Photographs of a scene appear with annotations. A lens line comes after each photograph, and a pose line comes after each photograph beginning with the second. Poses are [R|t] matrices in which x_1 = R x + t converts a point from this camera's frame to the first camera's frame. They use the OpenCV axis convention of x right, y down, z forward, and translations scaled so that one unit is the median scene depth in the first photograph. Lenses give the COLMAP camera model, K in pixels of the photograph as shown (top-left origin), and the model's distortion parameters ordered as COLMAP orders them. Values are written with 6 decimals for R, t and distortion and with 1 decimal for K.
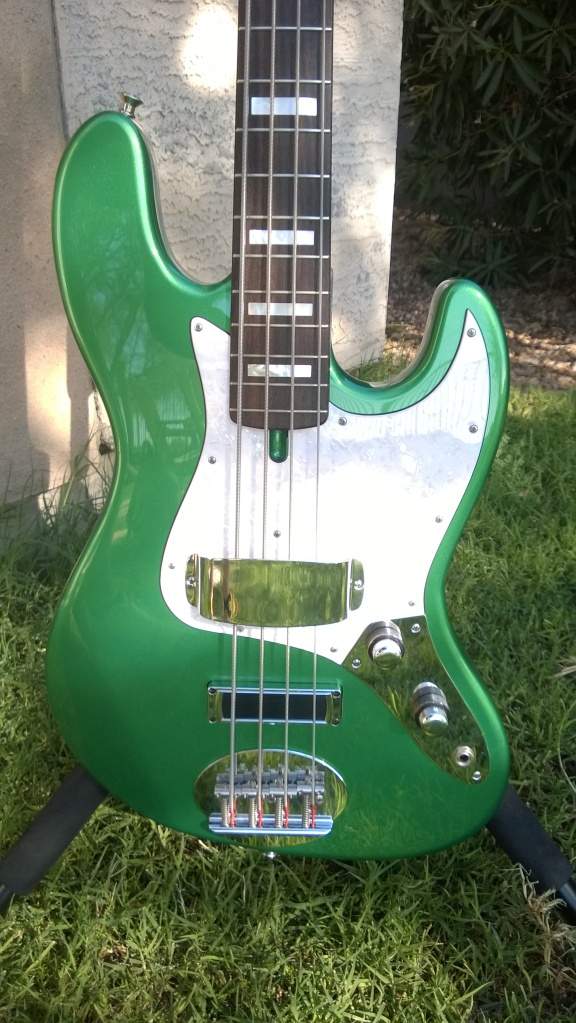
lens RADIAL K [[777.0, 0, 299.8], [0, 777.0, 507.7], [0, 0, 1]] dist [-0.000227, -0.051142]
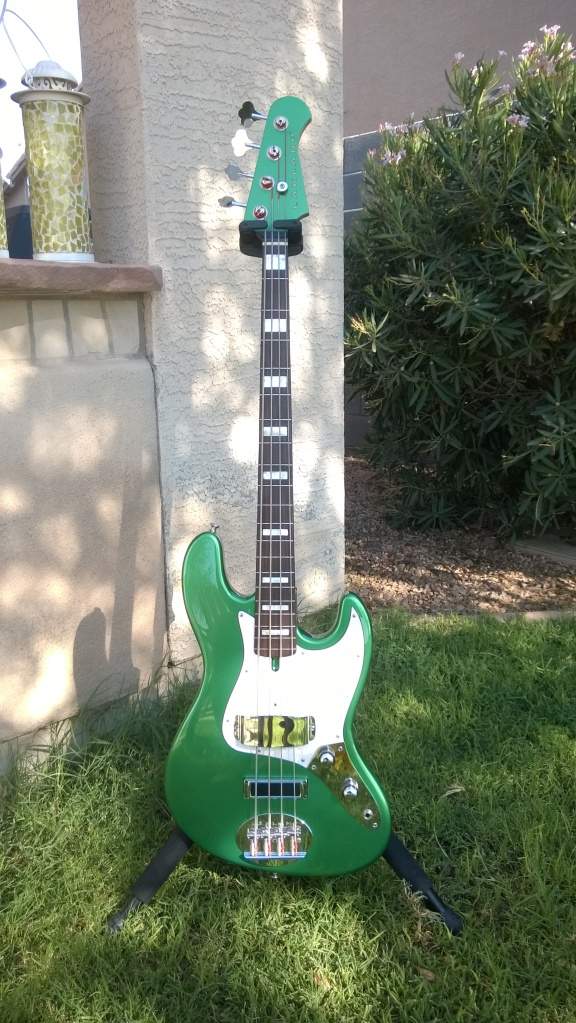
lens RADIAL K [[723.4, 0, 288.0], [0, 723.4, 511.5], [0, 0, 1]] dist [-0.000287, -0.154857]
pose [[0.999673, -0.023448, -0.010243, 0.036291], [0.019799, 0.962415, -0.270859, 0.056515], [0.016209, 0.270568, 0.962564, -1.016319]]
